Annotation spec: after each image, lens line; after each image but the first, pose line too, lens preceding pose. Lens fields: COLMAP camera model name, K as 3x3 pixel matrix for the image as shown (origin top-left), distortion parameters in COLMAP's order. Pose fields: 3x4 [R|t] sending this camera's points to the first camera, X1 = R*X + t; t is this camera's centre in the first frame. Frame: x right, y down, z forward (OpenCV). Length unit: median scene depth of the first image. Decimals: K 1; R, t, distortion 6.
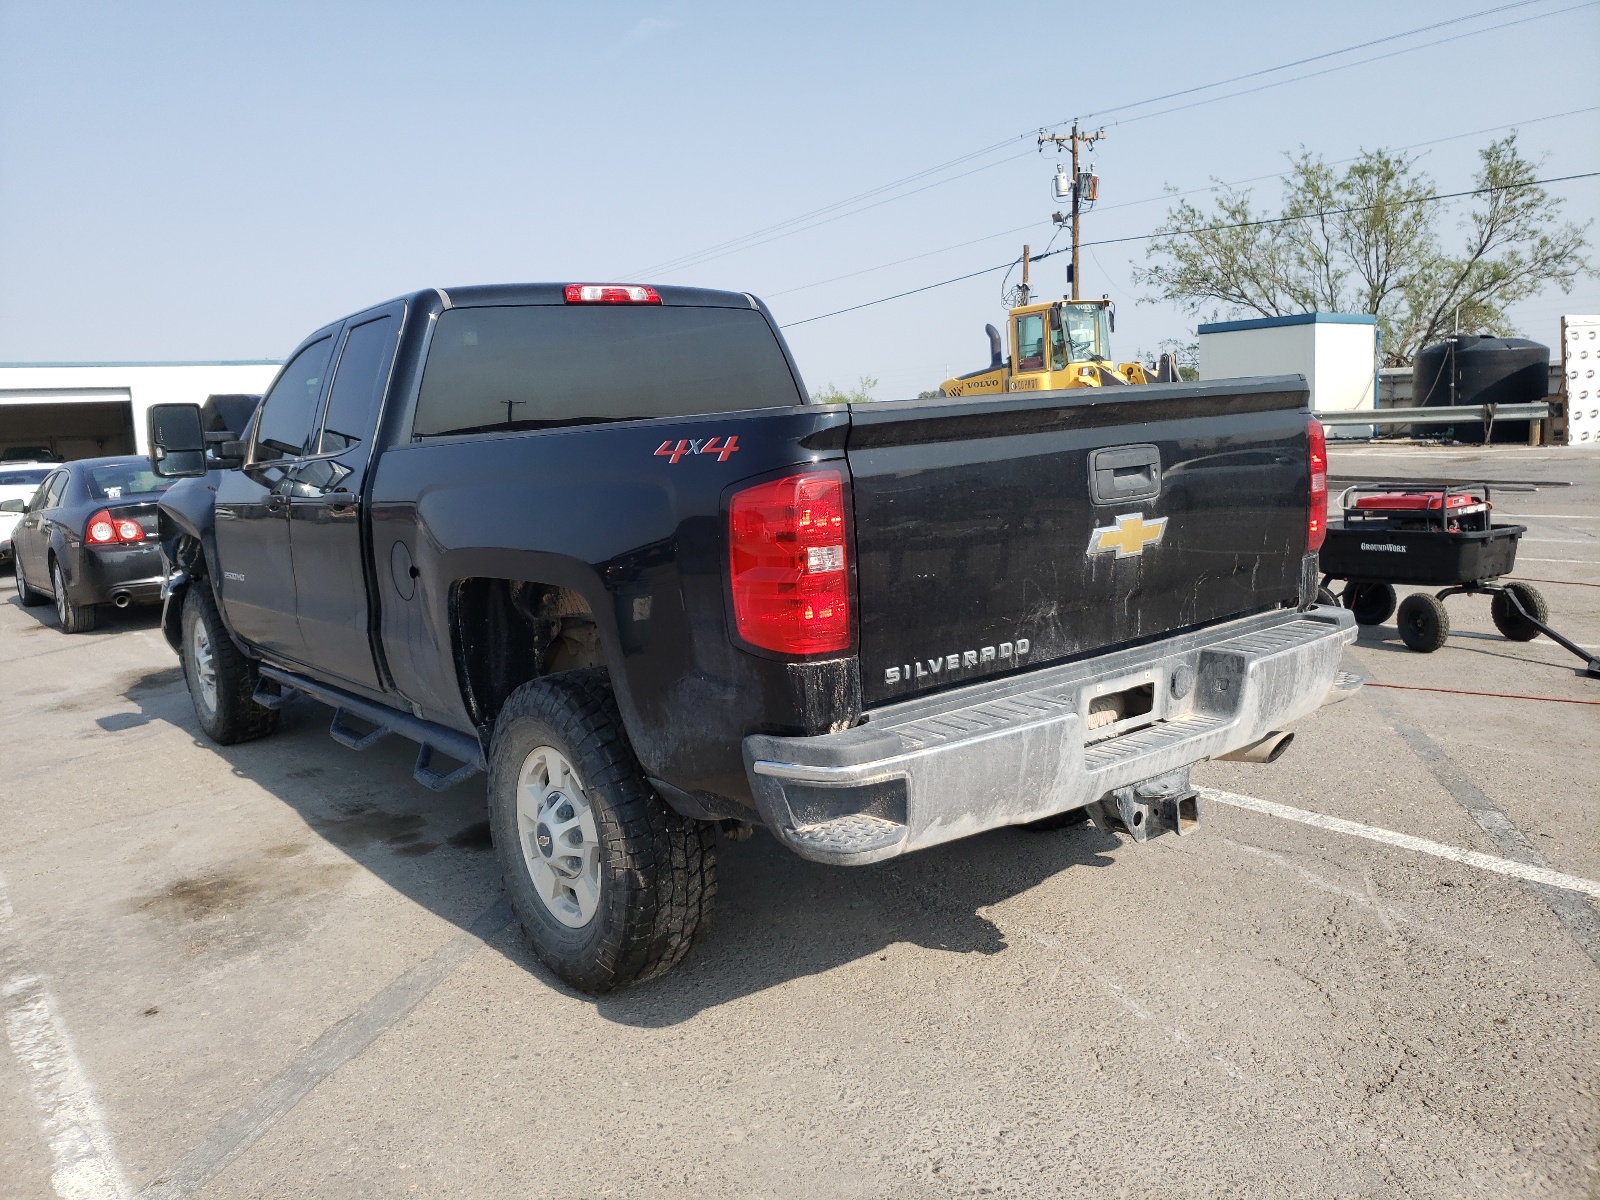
lens RADIAL K [[1214.8, 0, 799.7], [0, 1214.8, 630.2], [0, 0, 1]] dist [0.066181, -0.000131]
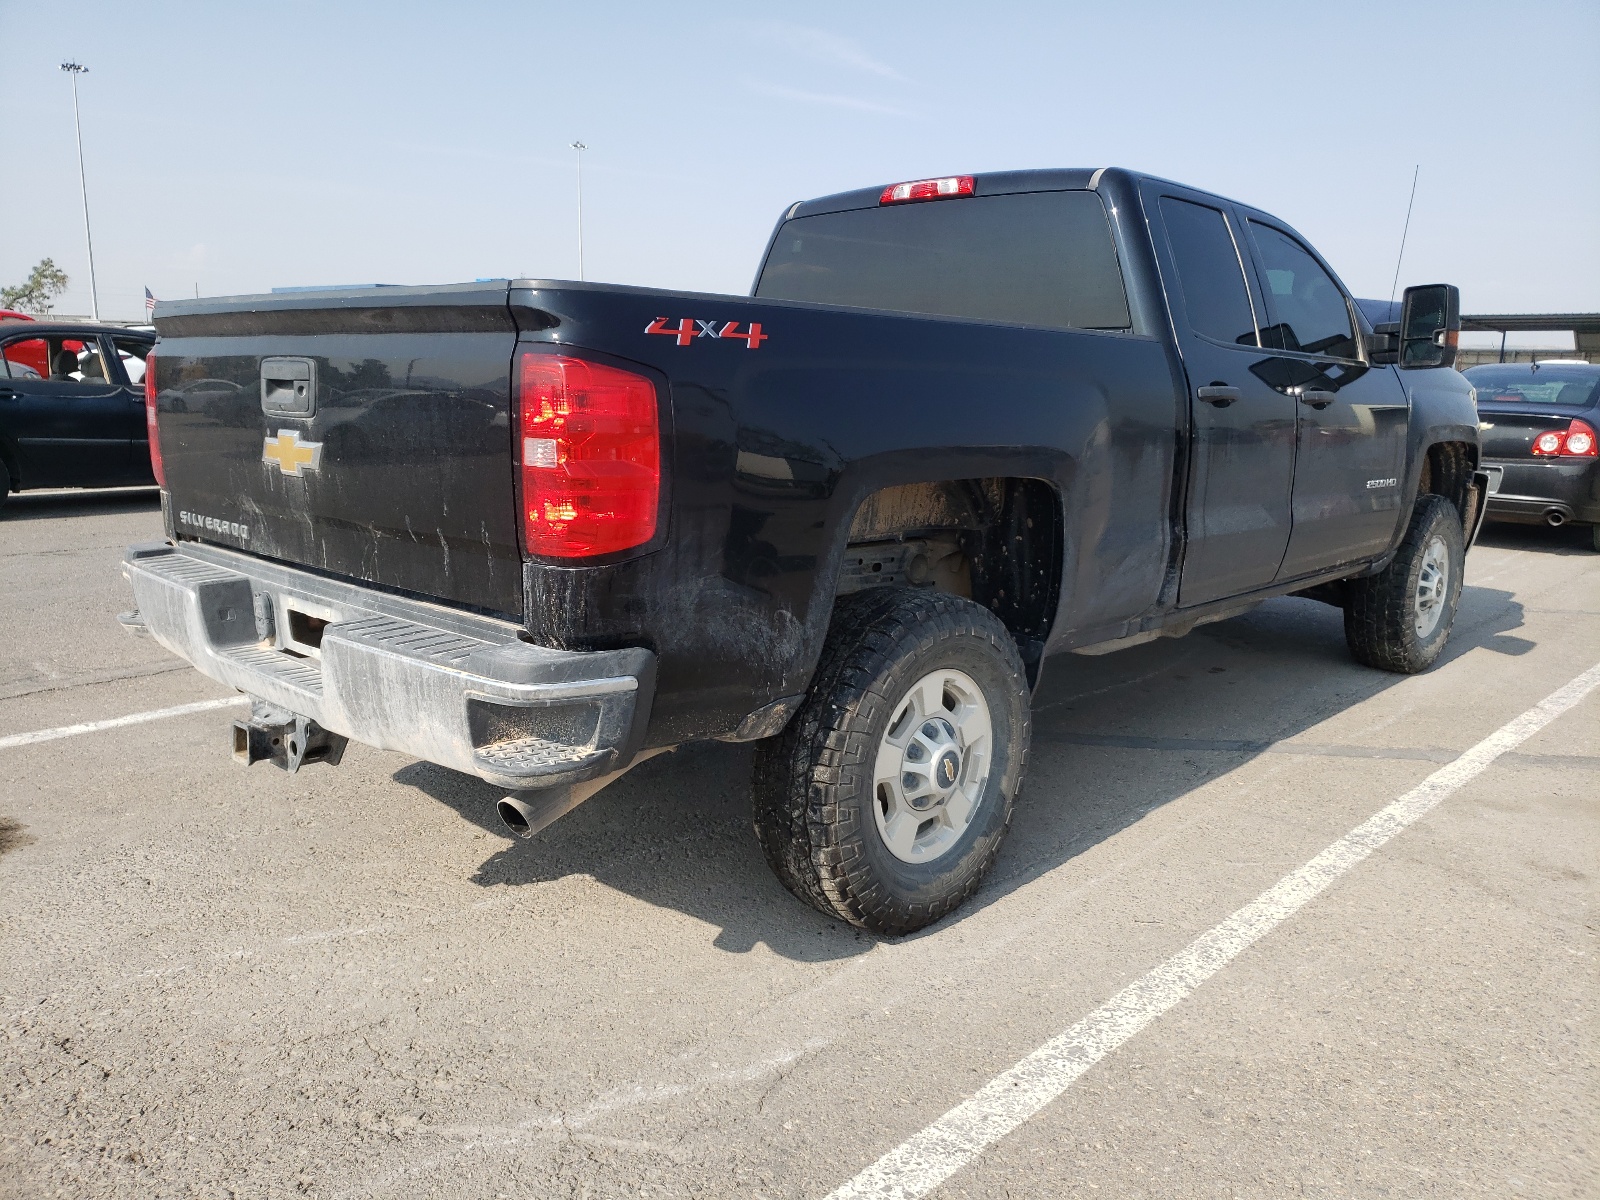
lens RADIAL K [[1221.7, 0, 800.0], [0, 1221.7, 600.0], [0, 0, 1]] dist [0.047222, 0.000583]
pose [[0.172316, 0.249869, -0.952823, 1.054086], [-0.194088, 0.956943, 0.215849, -0.207564], [0.965731, 0.147737, 0.213393, 0.983590]]
